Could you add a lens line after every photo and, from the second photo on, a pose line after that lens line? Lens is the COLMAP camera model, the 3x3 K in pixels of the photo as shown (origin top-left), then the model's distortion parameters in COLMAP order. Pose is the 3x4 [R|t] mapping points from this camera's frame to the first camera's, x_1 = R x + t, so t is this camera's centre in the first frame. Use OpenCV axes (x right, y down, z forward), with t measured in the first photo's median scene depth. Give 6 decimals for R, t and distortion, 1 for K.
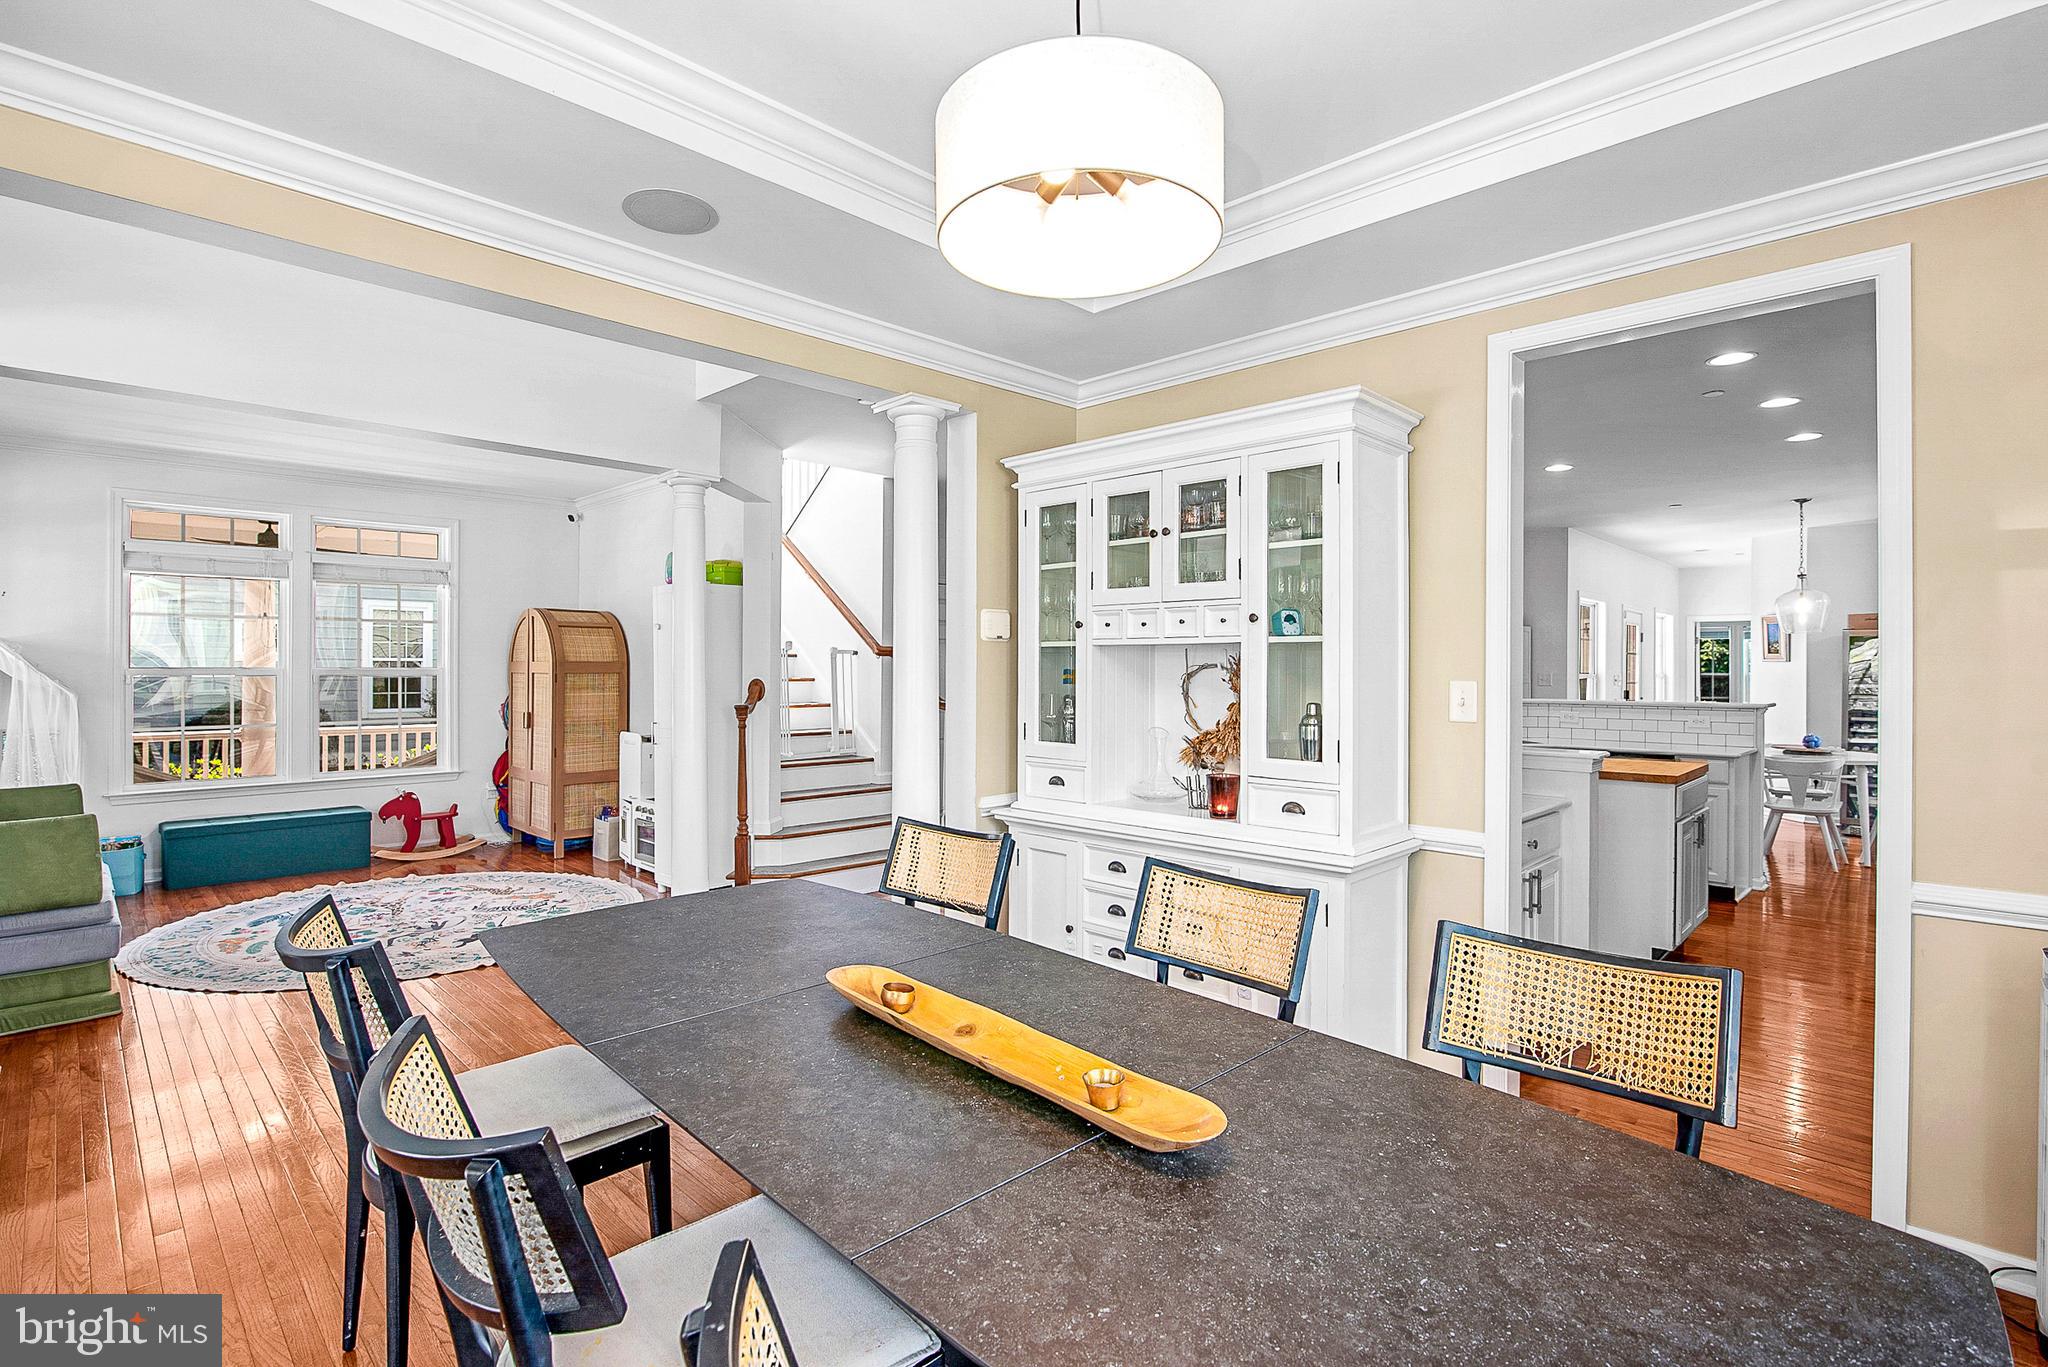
lens RADIAL K [[963.4, 0, 1014.4], [0, 963.4, 666.4], [0, 0, 1]] dist [-0.020219, 0.000433]
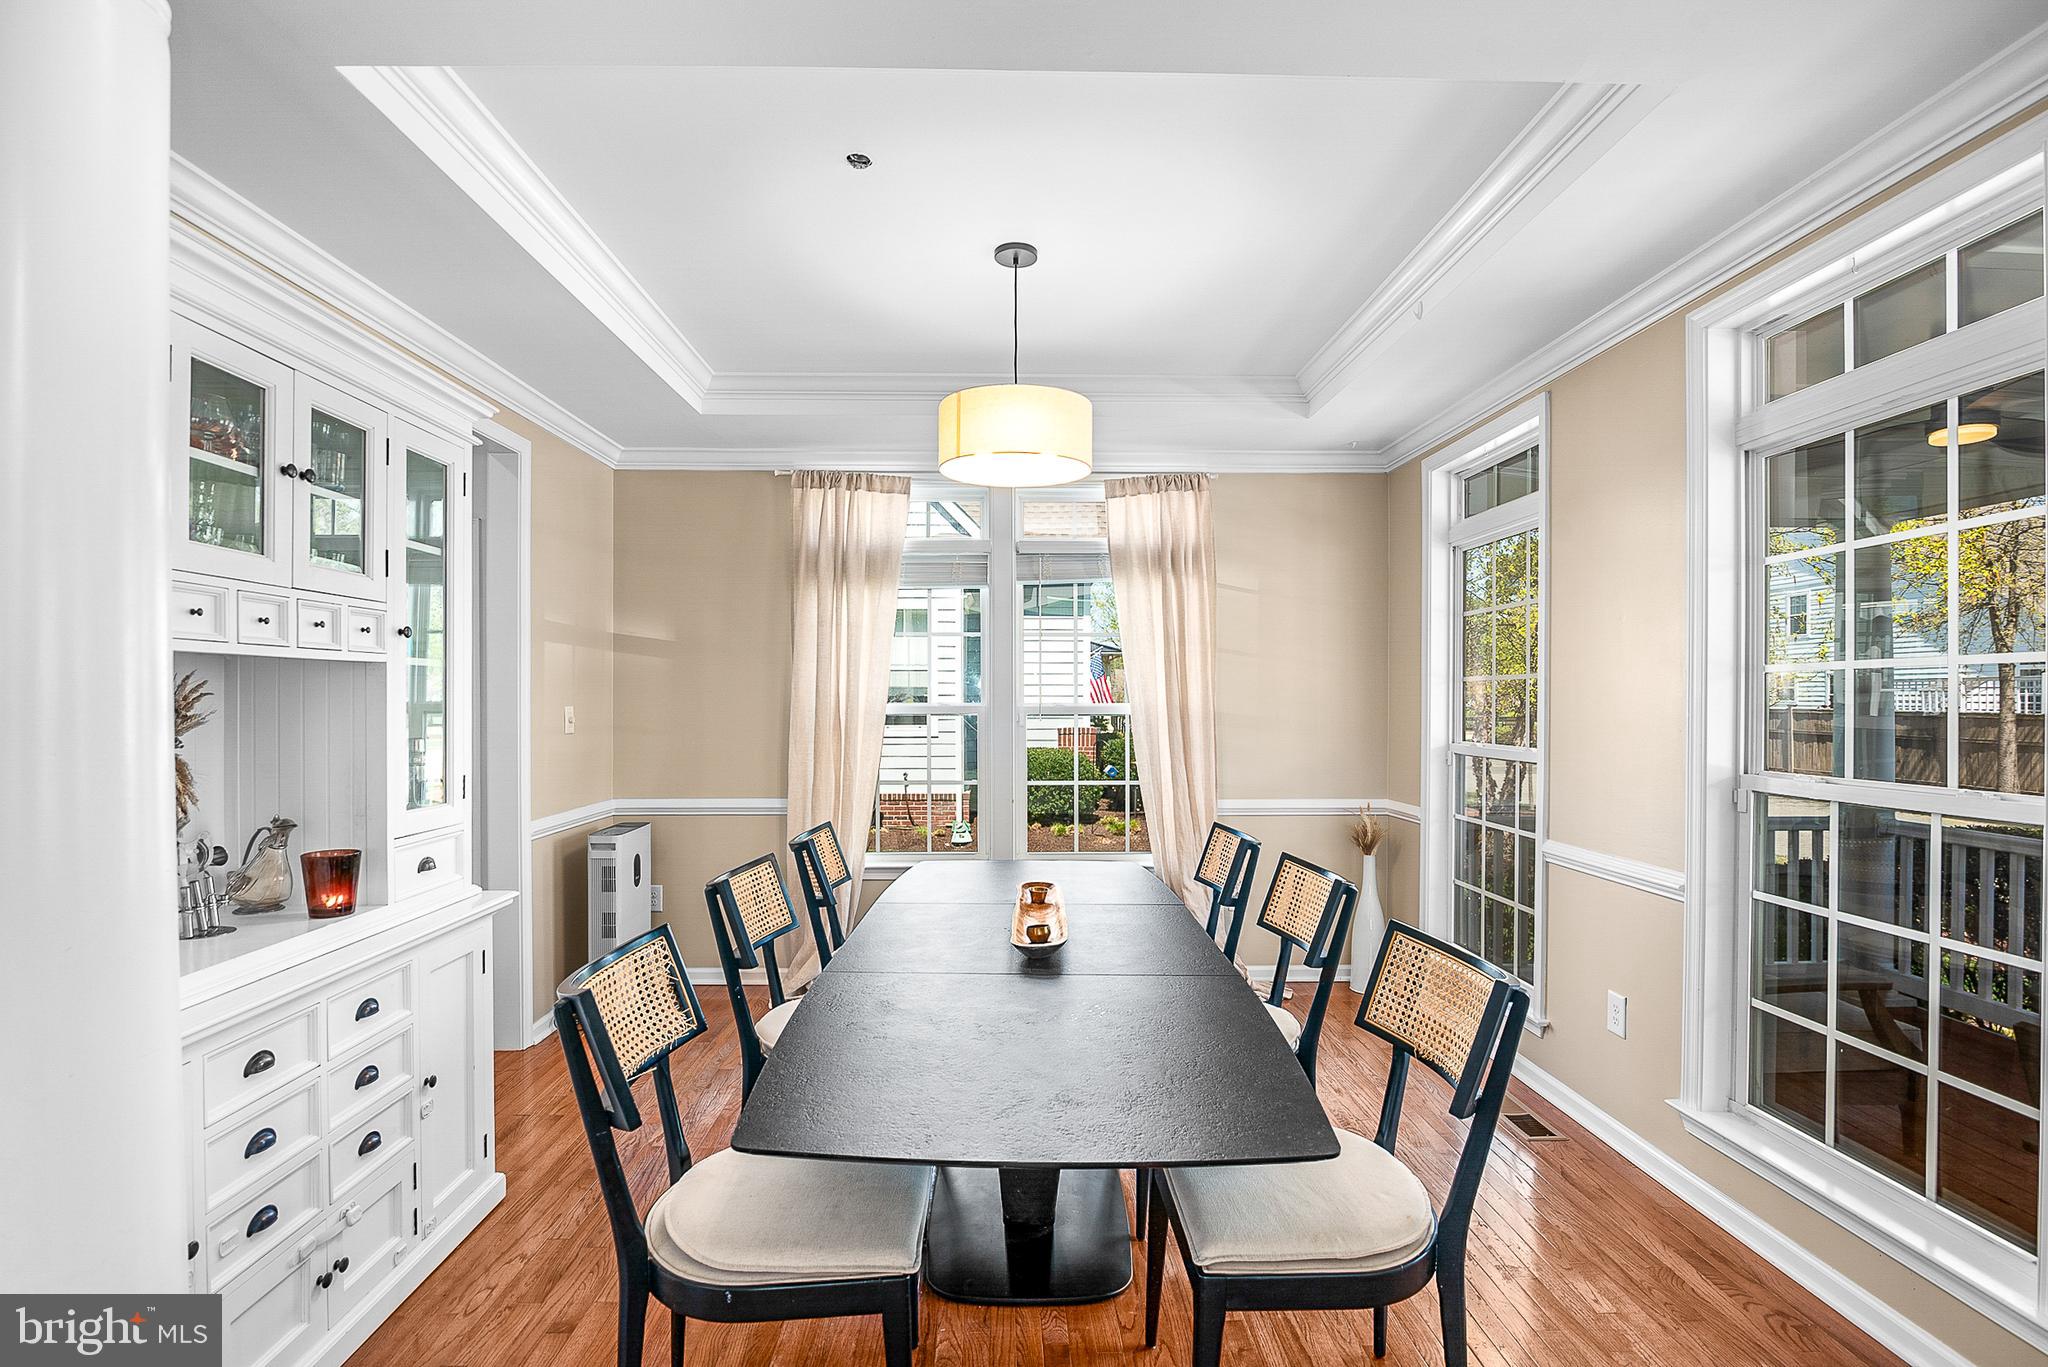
lens RADIAL K [[953.8, 0, 1019.9], [0, 953.8, 712.9], [0, 0, 1]] dist [-0.025028, 0.000479]
pose [[-0.717471, -0.012510, 0.696476, -0.592897], [-0.003101, 0.999886, 0.014766, 0.001528], [-0.696581, 0.008434, -0.717428, 1.124038]]
